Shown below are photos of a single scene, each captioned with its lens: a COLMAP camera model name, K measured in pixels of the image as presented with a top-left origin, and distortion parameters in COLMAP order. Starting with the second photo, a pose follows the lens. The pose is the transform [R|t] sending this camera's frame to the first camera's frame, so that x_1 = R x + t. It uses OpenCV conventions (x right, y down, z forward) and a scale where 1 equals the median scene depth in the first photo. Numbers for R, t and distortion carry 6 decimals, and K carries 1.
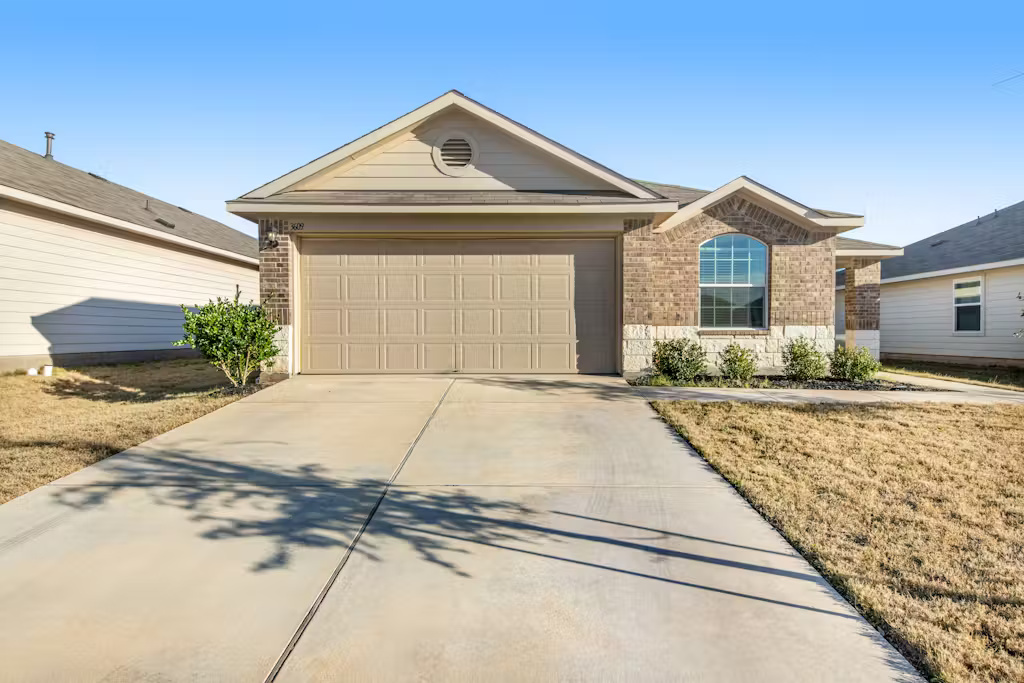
lens RADIAL K [[509.6, 0, 537.2], [0, 509.6, 341.8], [0, 0, 1]] dist [-0.001123, 0.000073]
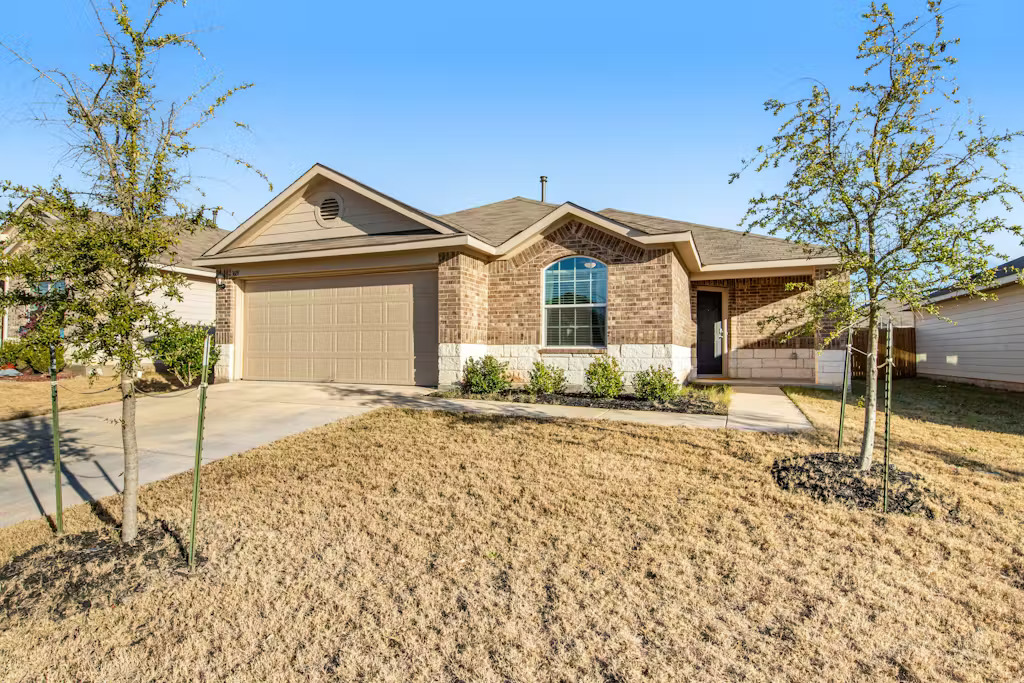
lens RADIAL K [[509.6, 0, 519.9], [0, 509.6, 341.6], [0, 0, 1]] dist [-0.001123, 0.000073]
pose [[0.929493, -0.001714, -0.368835, 0.672973], [-0.012840, 0.999233, -0.037000, 0.002220], [0.368615, 0.039127, 0.928758, 0.000553]]
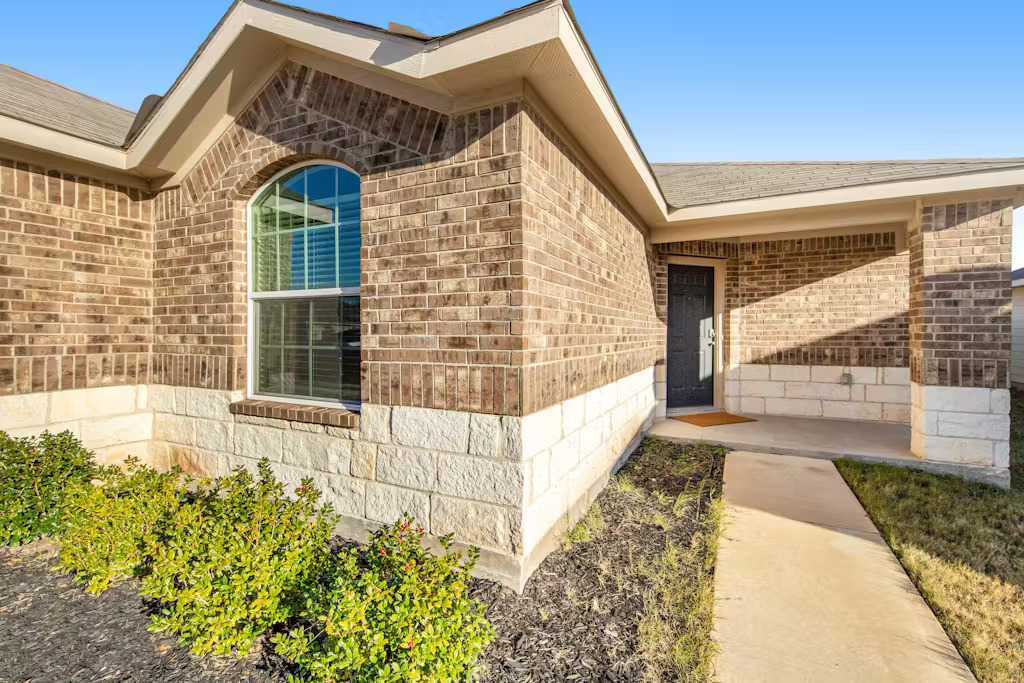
lens RADIAL K [[454.7, 0, 502.6], [0, 454.7, 338.1], [0, 0, 1]] dist [0.007634, -0.000011]
pose [[0.898868, 0.007910, -0.438148, 0.690083], [-0.011858, 0.999910, -0.006276, -0.076383], [0.438059, 0.010836, 0.898881, 0.760757]]
